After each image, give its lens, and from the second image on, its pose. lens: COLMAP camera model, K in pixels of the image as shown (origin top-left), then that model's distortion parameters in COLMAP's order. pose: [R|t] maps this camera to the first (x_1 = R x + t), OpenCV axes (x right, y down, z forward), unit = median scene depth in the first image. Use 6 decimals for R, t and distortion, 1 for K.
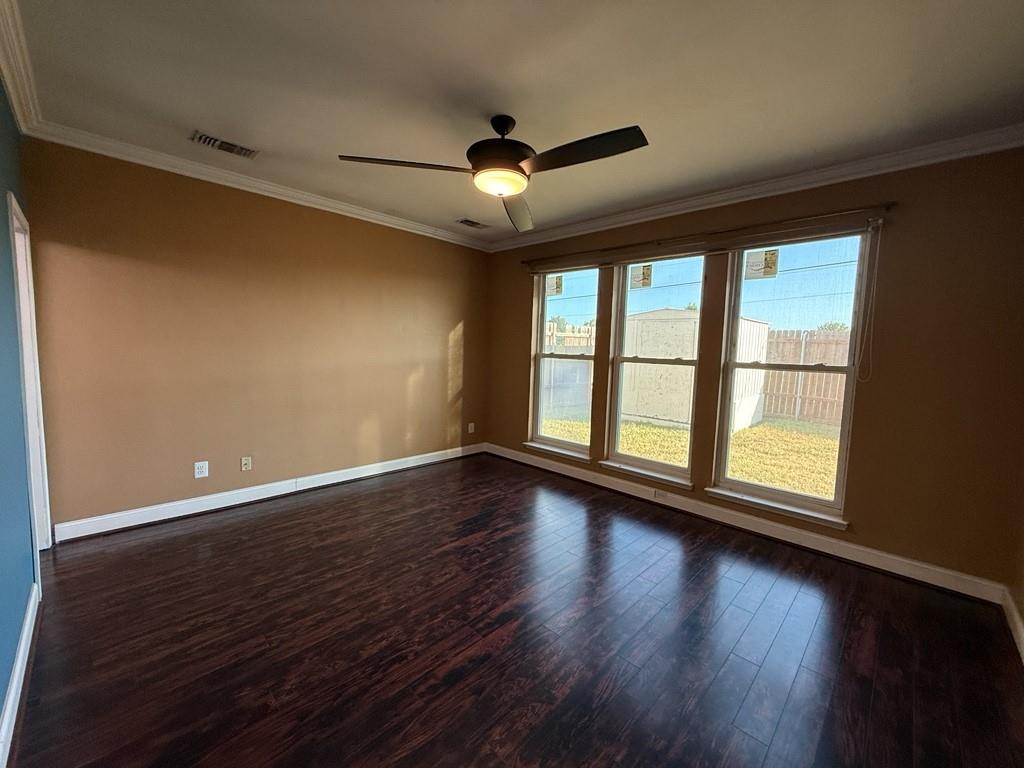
lens RADIAL K [[407.9, 0, 514.4], [0, 407.9, 382.1], [0, 0, 1]] dist [0.001080, -0.000651]
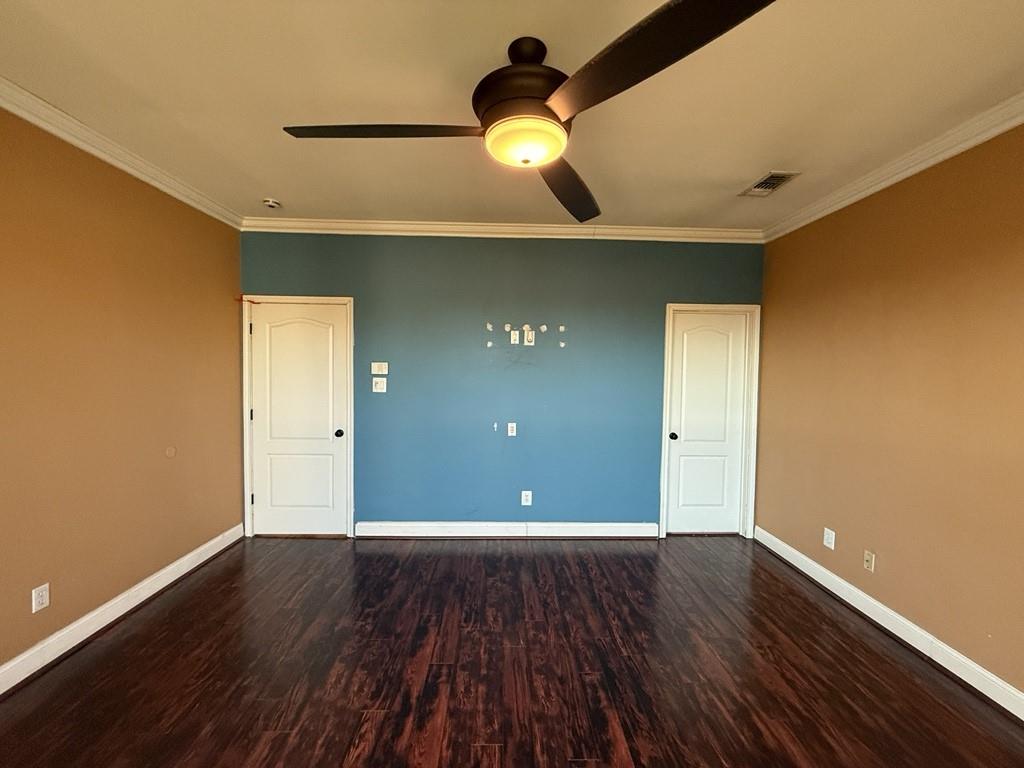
lens RADIAL K [[407.9, 0, 508.6], [0, 407.9, 383.4], [0, 0, 1]] dist [0.001080, -0.000651]
pose [[-0.699664, -0.008653, -0.714419, 0.490133], [-0.099621, 0.991340, 0.085557, -0.175838], [0.707492, 0.131032, -0.694468, 1.623848]]
